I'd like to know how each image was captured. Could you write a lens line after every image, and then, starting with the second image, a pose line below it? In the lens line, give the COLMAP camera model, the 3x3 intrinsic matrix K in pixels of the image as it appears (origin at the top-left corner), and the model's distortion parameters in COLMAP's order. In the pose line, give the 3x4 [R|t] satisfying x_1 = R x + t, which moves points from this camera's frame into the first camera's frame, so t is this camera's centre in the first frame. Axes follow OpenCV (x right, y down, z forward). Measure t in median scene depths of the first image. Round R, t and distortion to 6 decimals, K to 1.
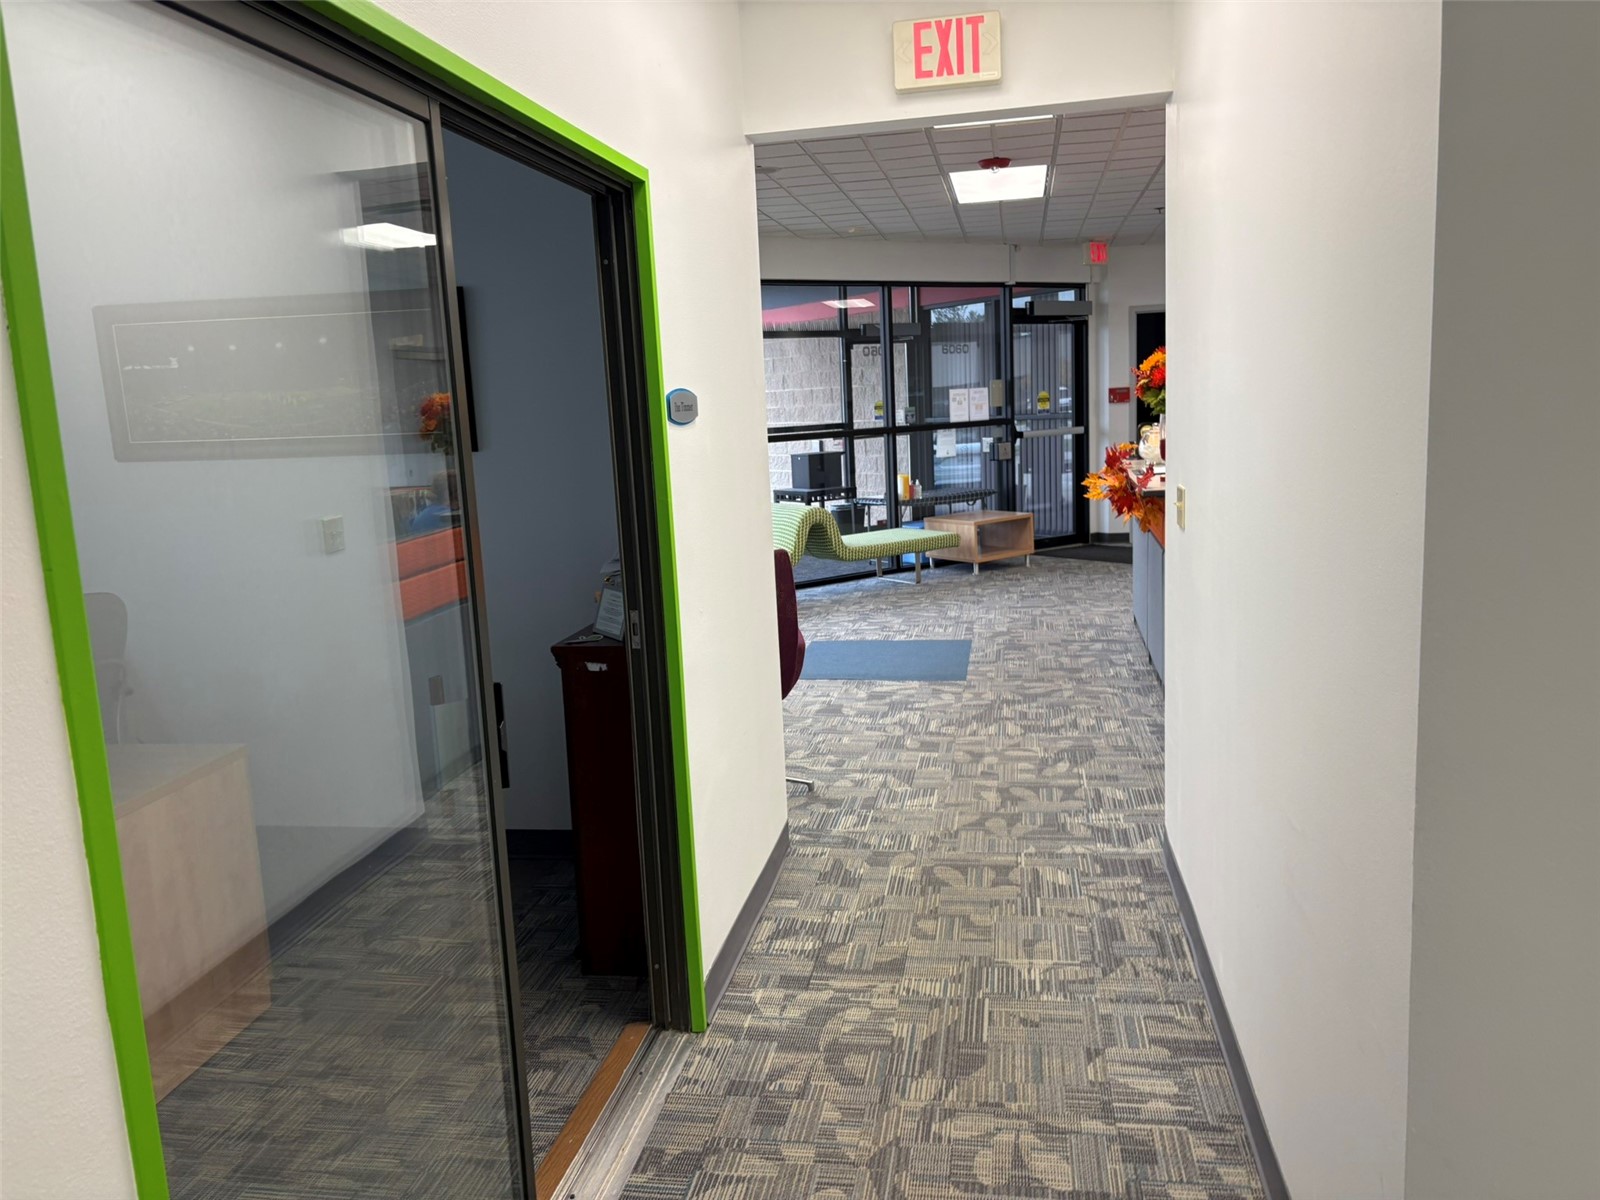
lens RADIAL K [[1212.0, 0, 788.4], [0, 1212.0, 593.4], [0, 0, 1]] dist [0.028879, -0.034802]
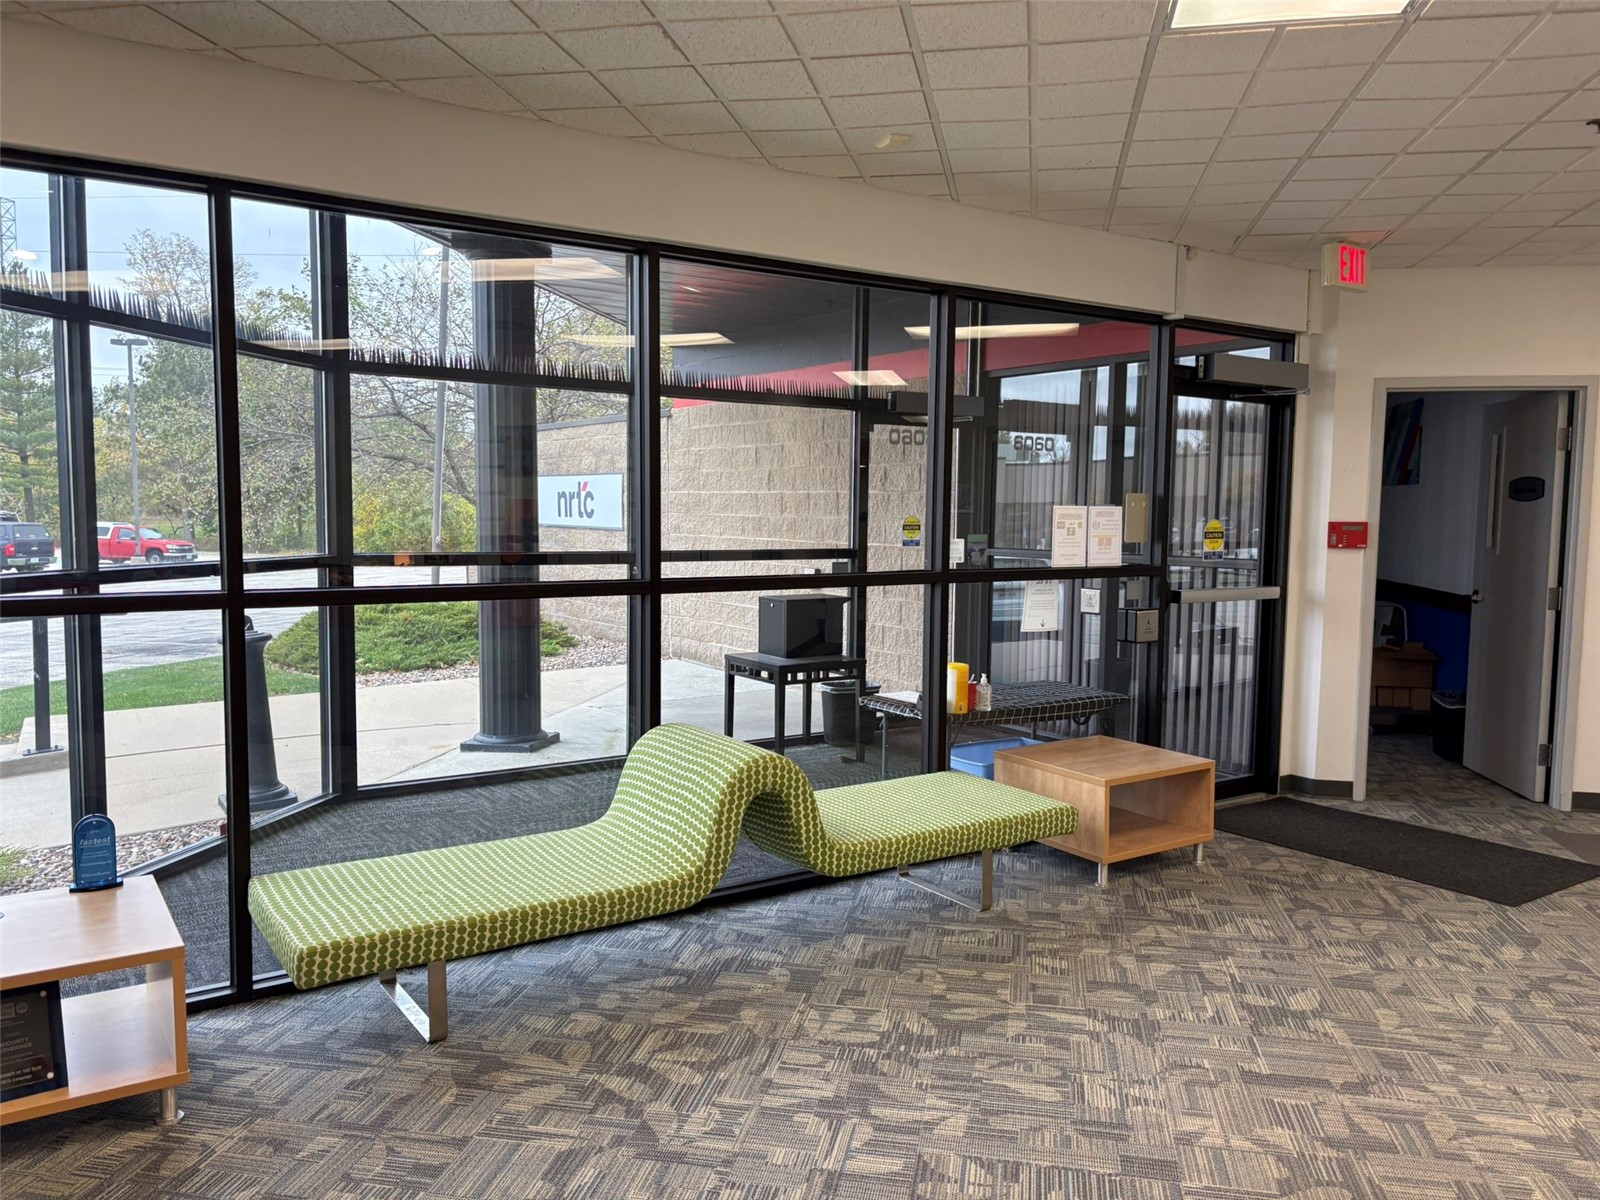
lens RADIAL K [[1212.0, 0, 806.3], [0, 1212.0, 602.2], [0, 0, 1]] dist [0.028879, -0.034802]
pose [[0.998019, 0.062531, 0.006937, 0.023364], [-0.061779, 0.994882, -0.079957, -0.072778], [-0.011902, 0.079370, 0.996774, 0.450681]]
